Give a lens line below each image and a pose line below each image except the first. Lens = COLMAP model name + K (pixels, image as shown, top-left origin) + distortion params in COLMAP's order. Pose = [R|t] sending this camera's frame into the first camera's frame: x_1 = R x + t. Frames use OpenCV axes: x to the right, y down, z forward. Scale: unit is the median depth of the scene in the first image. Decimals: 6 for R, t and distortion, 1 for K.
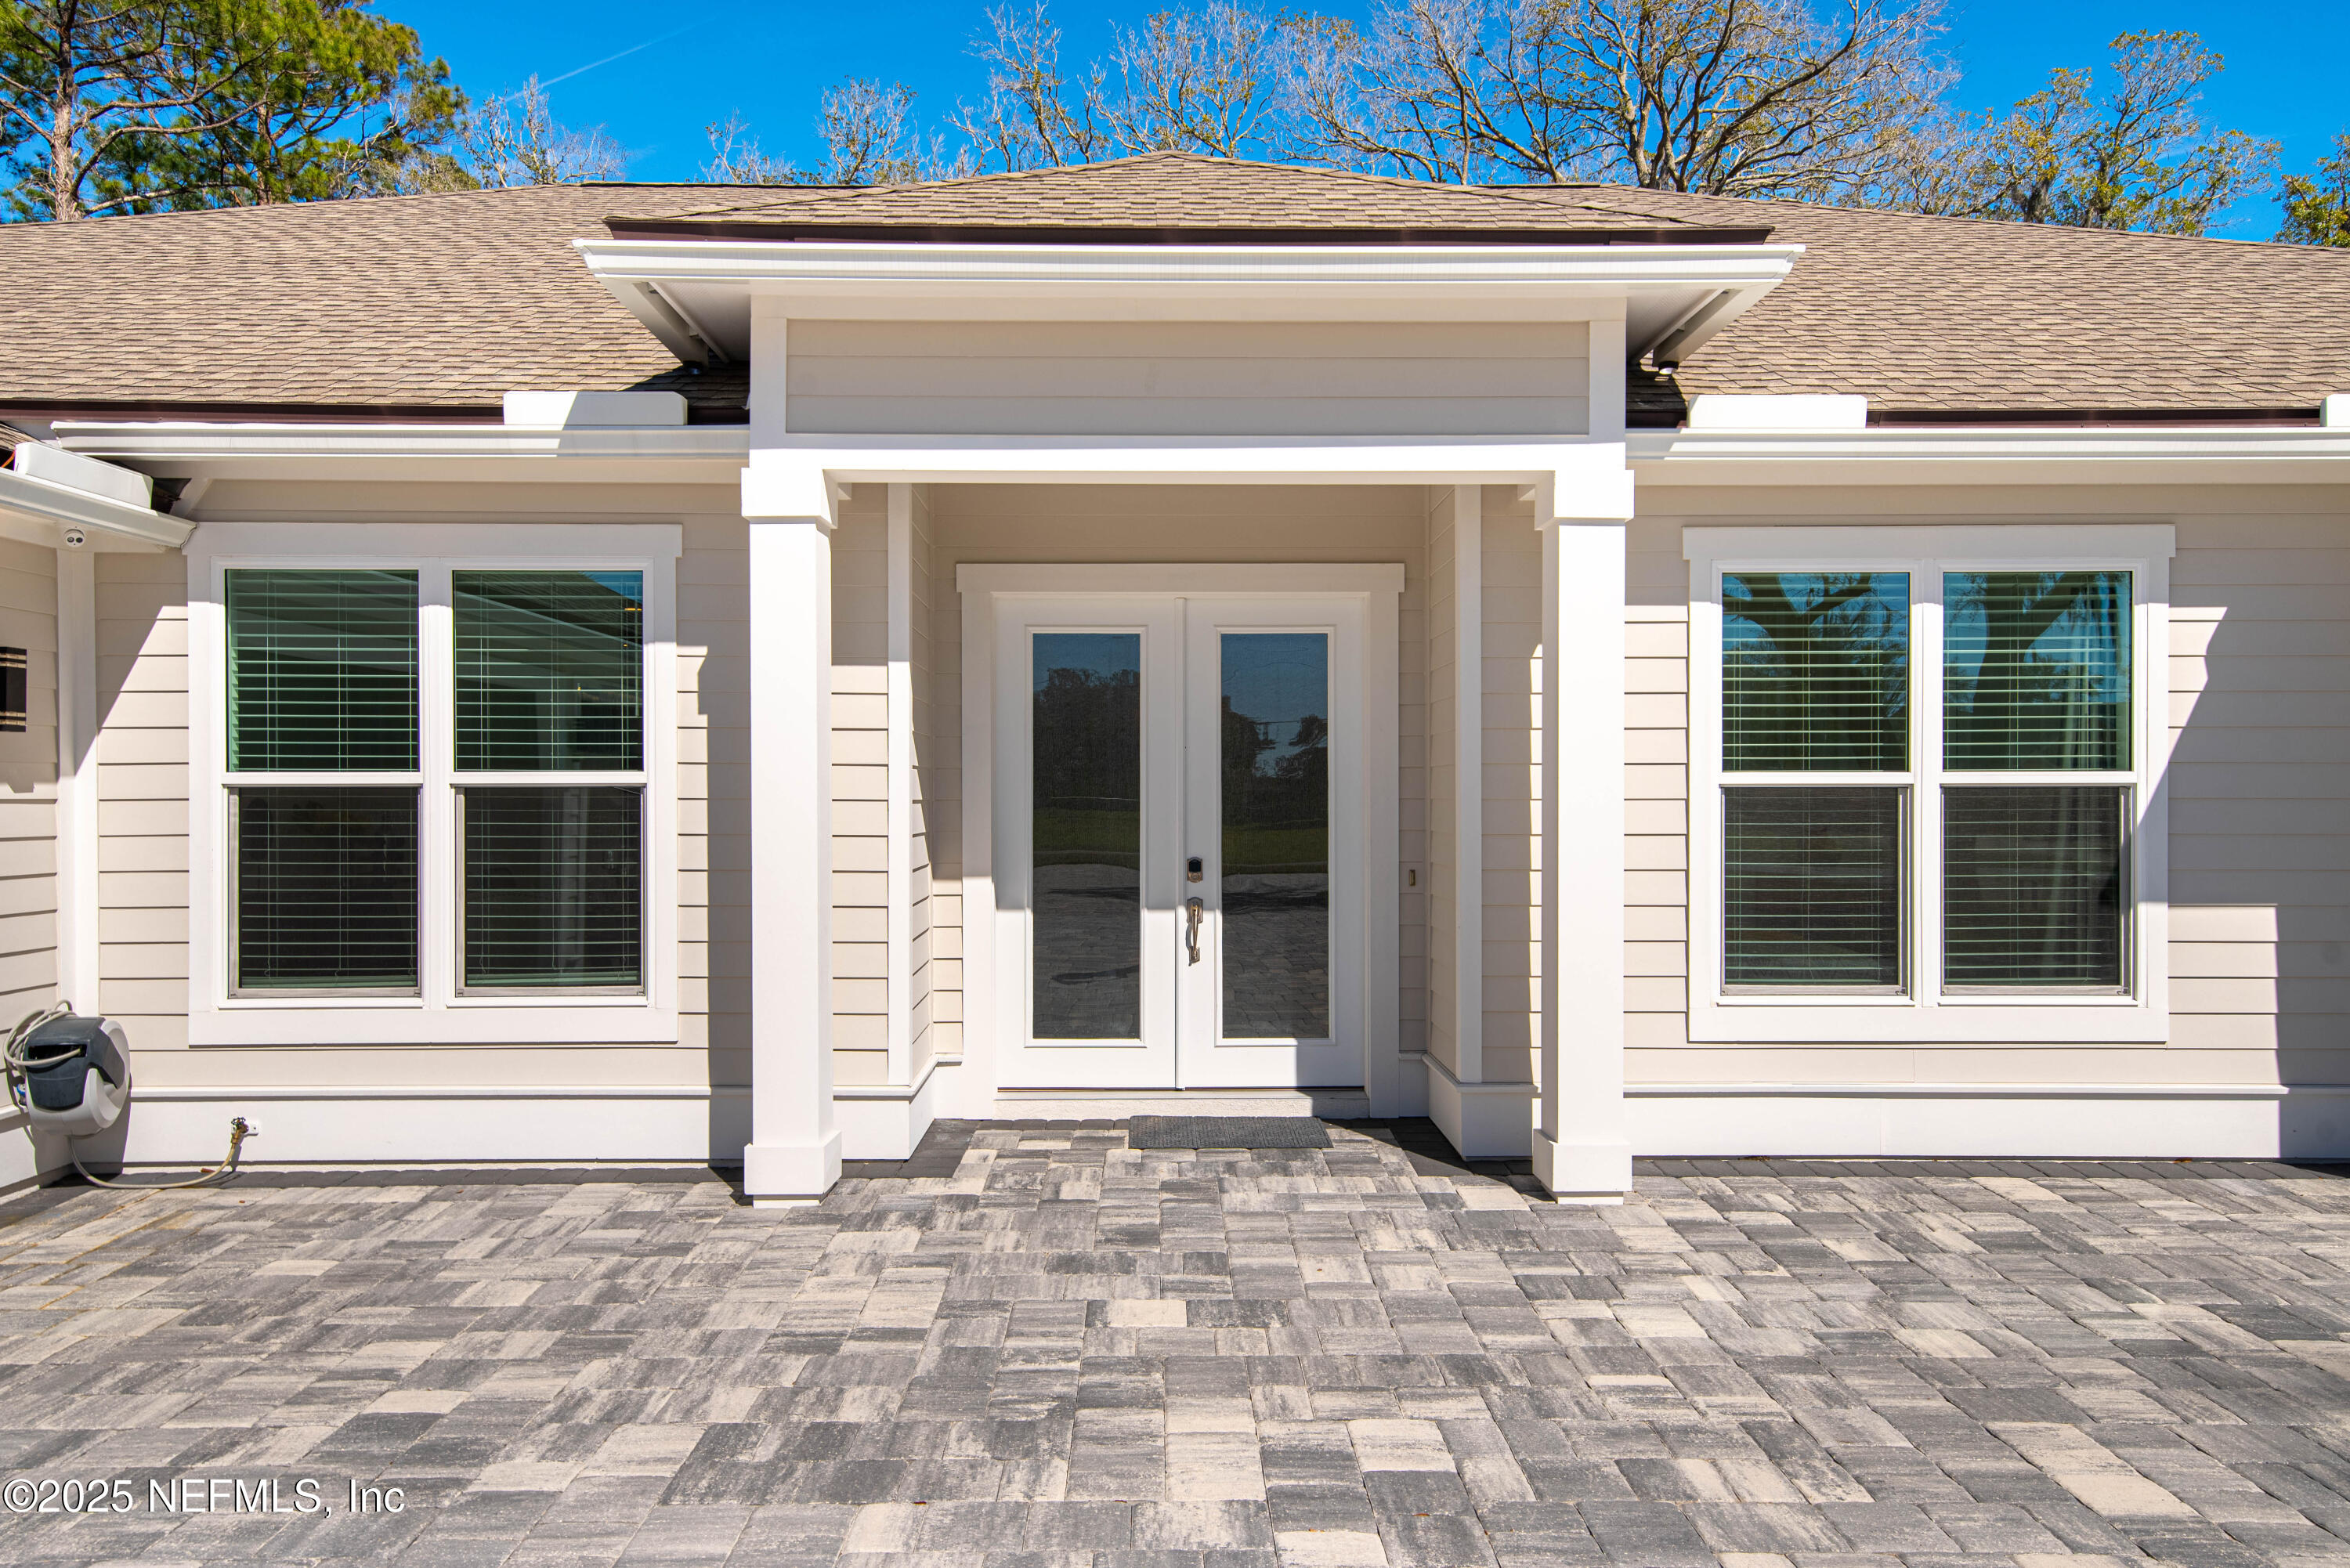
lens RADIAL K [[1716.2, 0, 1168.6], [0, 1716.2, 793.5], [0, 0, 1]] dist [0.002611, 0.000510]
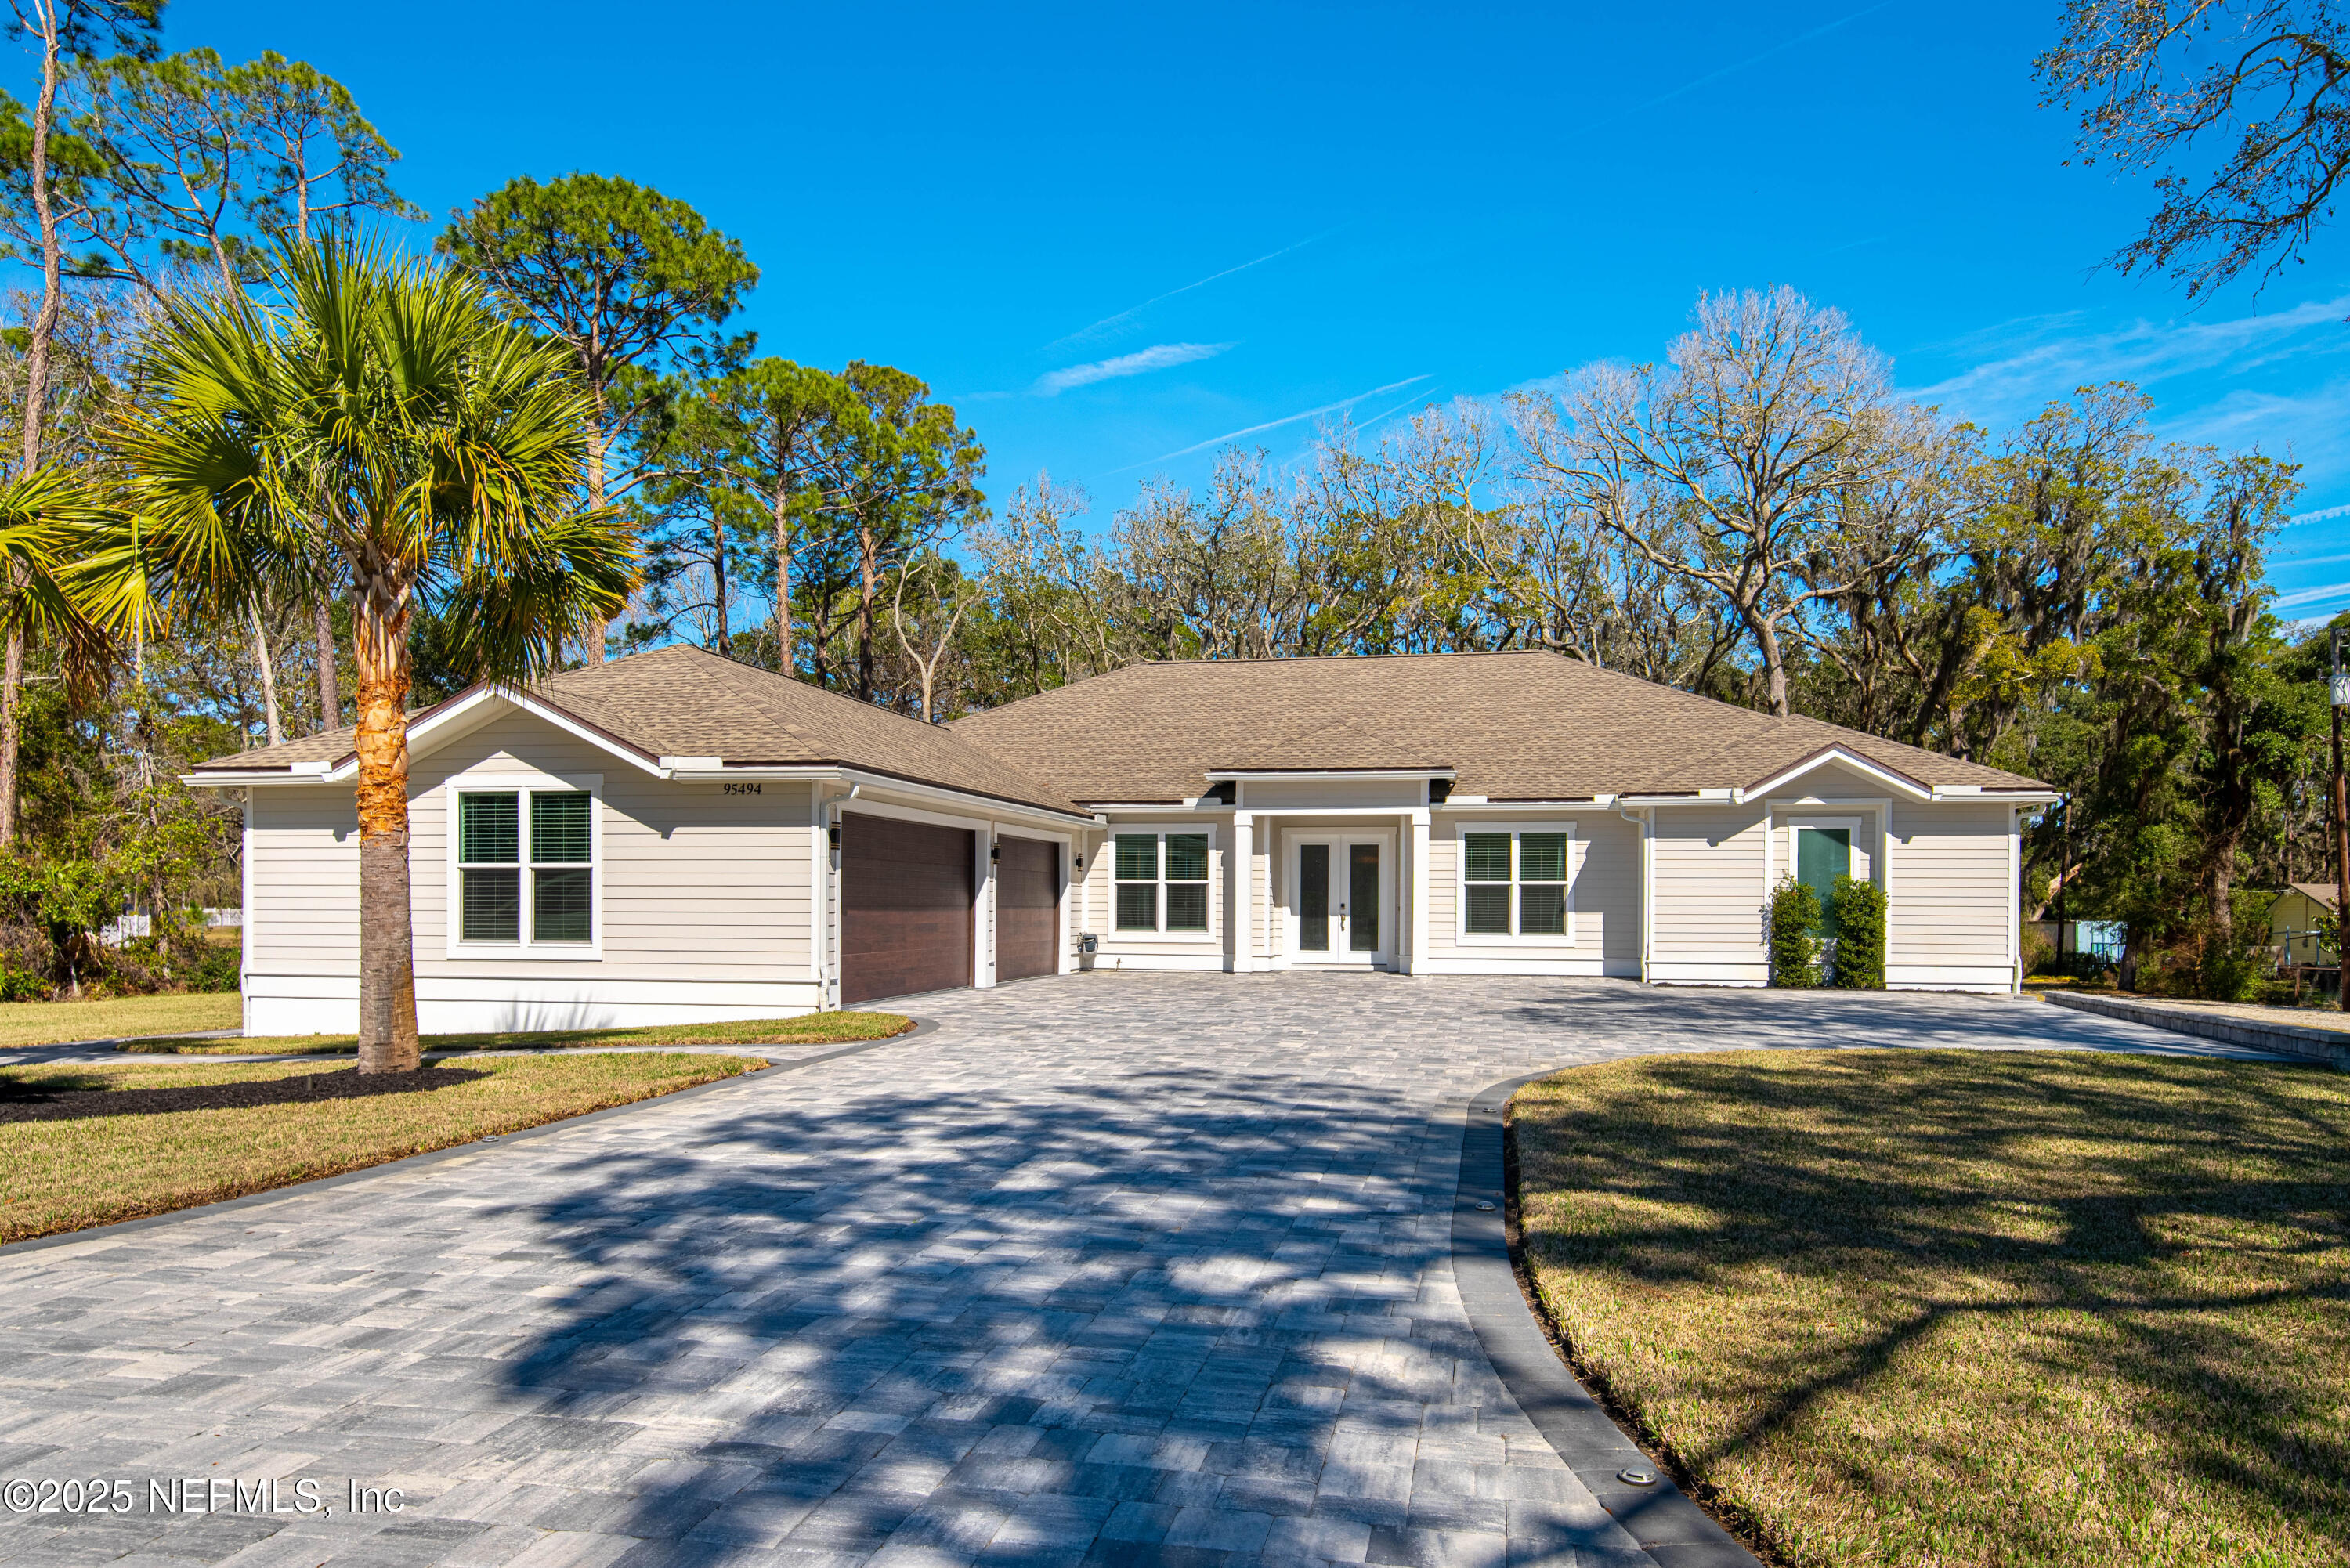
lens RADIAL K [[1716.2, 0, 1168.6], [0, 1716.2, 793.5], [0, 0, 1]] dist [0.002611, 0.000510]
pose [[0.978493, -0.009247, -0.206072, 0.480768], [-0.005124, 0.997597, -0.069097, 0.067828], [0.206216, 0.068667, 0.976094, -3.196532]]
